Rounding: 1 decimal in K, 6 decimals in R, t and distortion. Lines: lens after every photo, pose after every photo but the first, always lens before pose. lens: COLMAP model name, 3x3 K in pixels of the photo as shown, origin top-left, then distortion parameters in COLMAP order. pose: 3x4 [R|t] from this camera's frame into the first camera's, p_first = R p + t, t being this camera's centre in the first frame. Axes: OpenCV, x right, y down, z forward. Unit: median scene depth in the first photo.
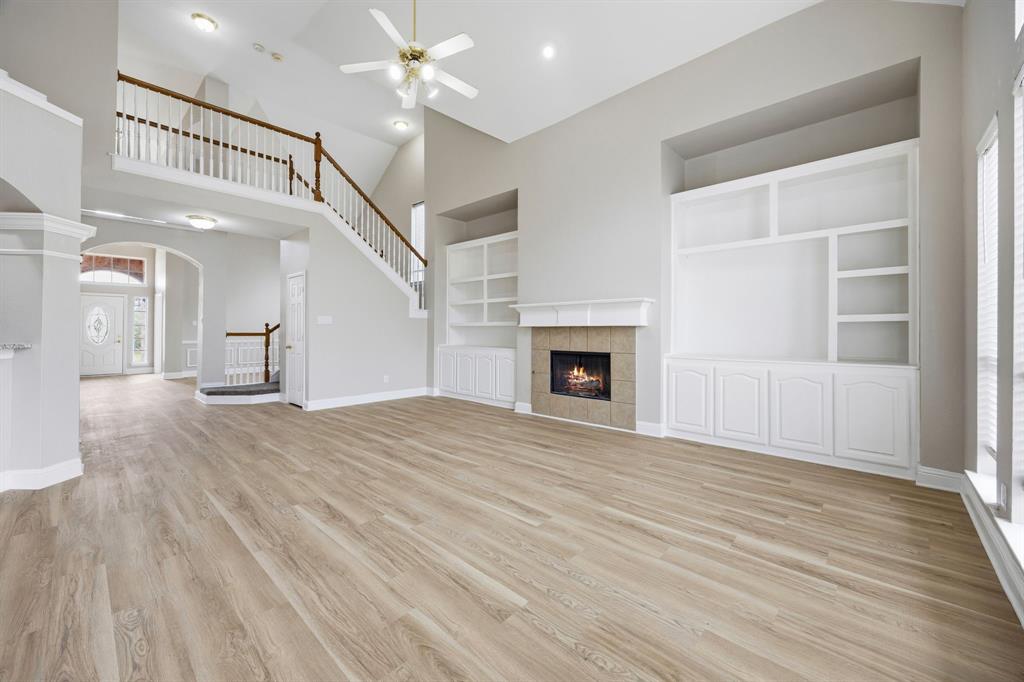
lens RADIAL K [[396.3, 0, 506.8], [0, 396.3, 331.9], [0, 0, 1]] dist [0.000761, -0.000521]
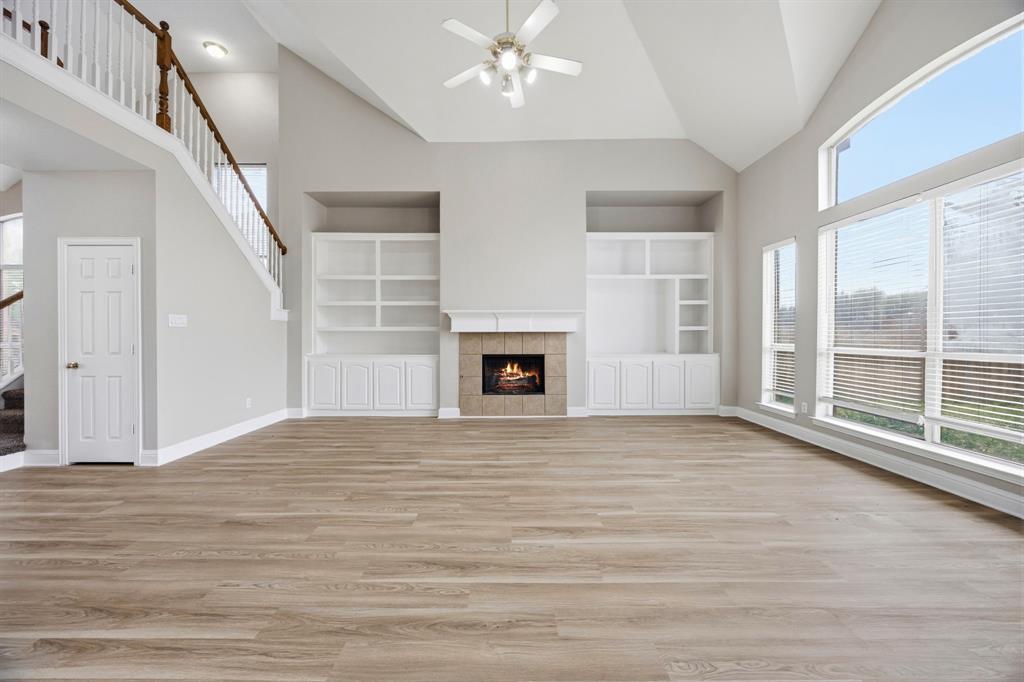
lens RADIAL K [[389.5, 0, 507.6], [0, 389.5, 335.6], [0, 0, 1]] dist [-0.000043, -0.000606]
pose [[0.727327, -0.003131, 0.686284, -0.626745], [0.005235, 0.999986, -0.000986, -0.002621], [-0.686271, 0.004310, 0.727333, 0.221702]]
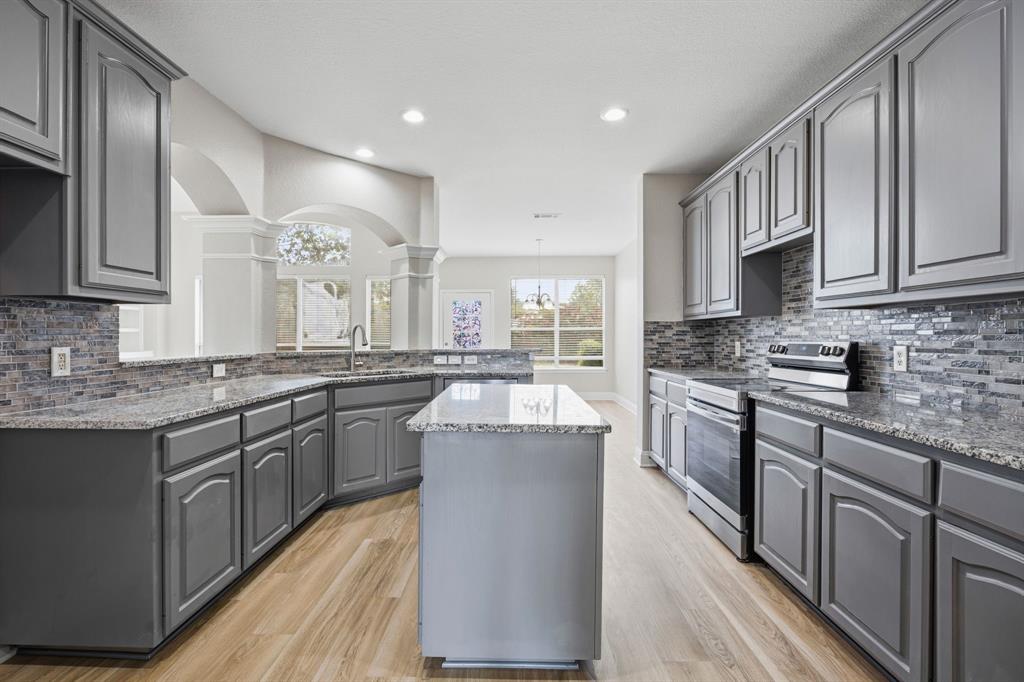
lens RADIAL K [[463.1, 0, 513.8], [0, 463.1, 339.1], [0, 0, 1]] dist [-0.002616, -0.000283]
pose [[-0.676111, -0.008136, 0.736755, -1.569019], [0.000580, 0.999933, 0.011575, -0.010484], [-0.736800, 0.008253, -0.676061, 0.817883]]
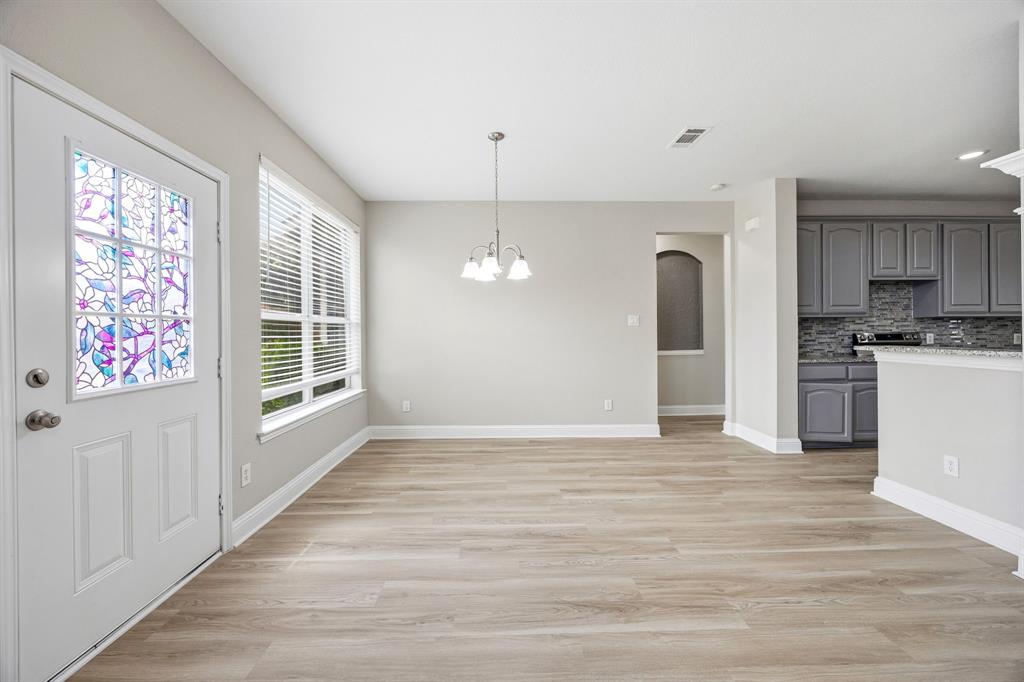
lens RADIAL K [[396.3, 0, 509.9], [0, 396.3, 330.3], [0, 0, 1]] dist [0.000761, -0.000521]
pose [[-0.711871, -0.005023, -0.702292, -0.099548], [0.002457, 0.999950, -0.009643, 0.000247], [0.702306, -0.008590, -0.711823, 0.210032]]
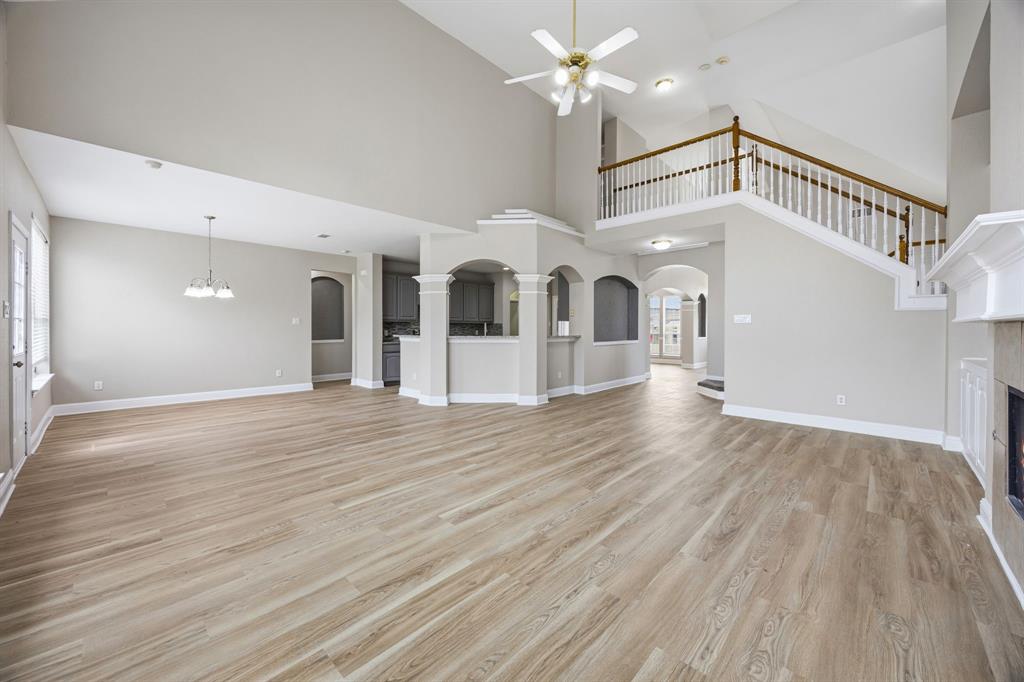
lens RADIAL K [[389.5, 0, 506.1], [0, 389.5, 333.9], [0, 0, 1]] dist [-0.000043, -0.000606]
pose [[-0.014680, 0.010328, -0.999839, 0.549952], [-0.006581, 0.999924, 0.010425, -0.002243], [0.999871, 0.006733, -0.014611, 0.595294]]
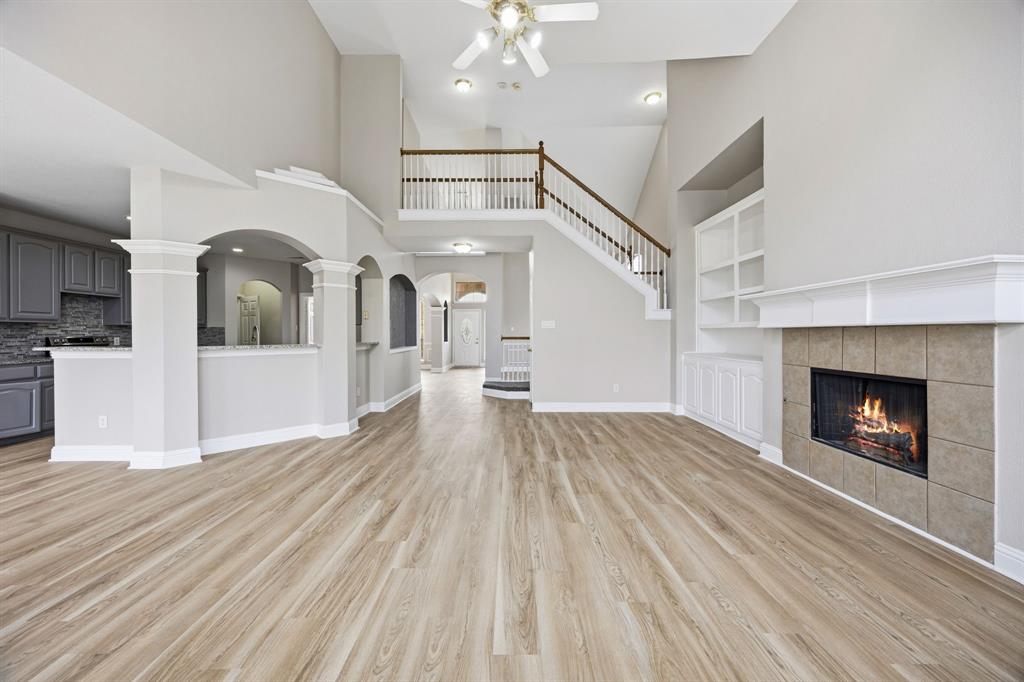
lens RADIAL K [[396.3, 0, 509.0], [0, 396.3, 337.0], [0, 0, 1]] dist [0.000761, -0.000521]
pose [[0.678973, 0.000735, -0.734163, 0.270520], [0.001762, 0.999995, 0.002630, -0.000714], [0.734161, -0.003079, 0.678968, 0.300982]]
